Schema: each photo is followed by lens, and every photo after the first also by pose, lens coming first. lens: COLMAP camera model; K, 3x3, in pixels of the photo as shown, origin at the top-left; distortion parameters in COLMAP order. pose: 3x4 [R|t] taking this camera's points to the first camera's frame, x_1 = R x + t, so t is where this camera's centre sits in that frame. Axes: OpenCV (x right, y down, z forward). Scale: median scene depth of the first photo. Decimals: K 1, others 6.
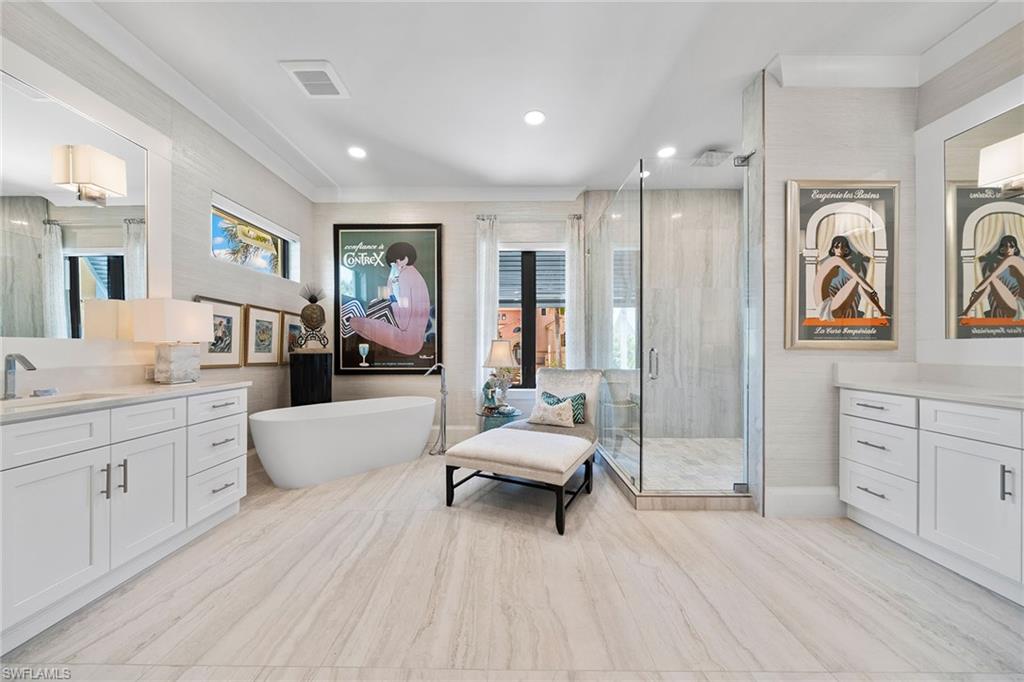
lens RADIAL K [[369.6, 0, 503.7], [0, 369.6, 360.1], [0, 0, 1]] dist [-0.001341, -0.000051]
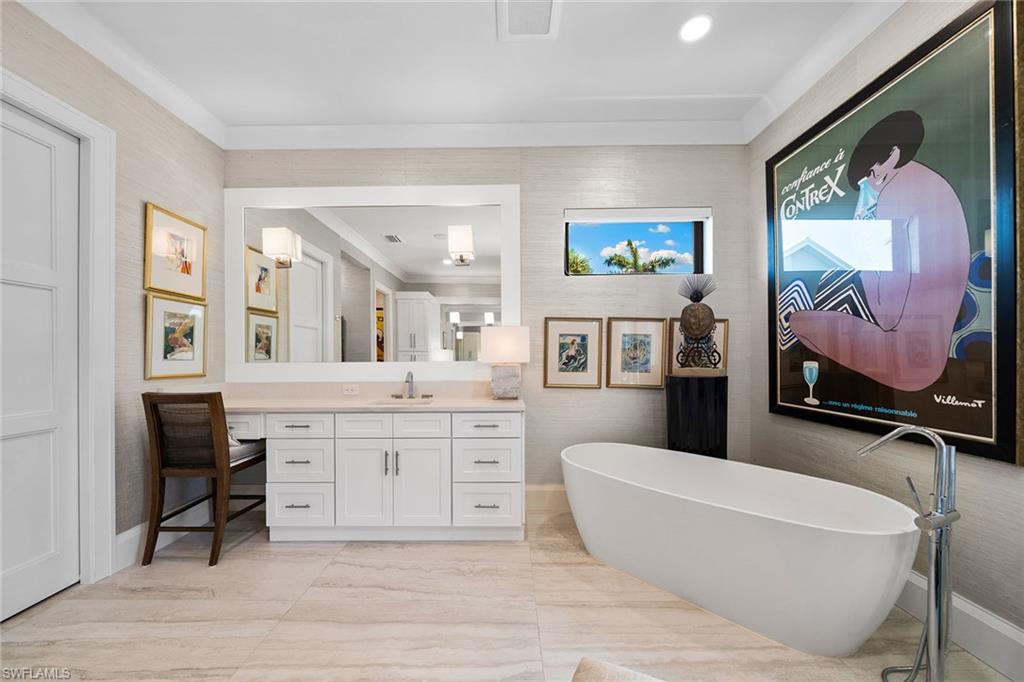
lens RADIAL K [[369.6, 0, 503.7], [0, 369.6, 360.1], [0, 0, 1]] dist [-0.001341, -0.000051]
pose [[-0.006526, 0.011372, -0.999914, 0.172711], [-0.026449, 0.999584, 0.011541, -0.048698], [0.999629, 0.026522, -0.006222, 0.692269]]
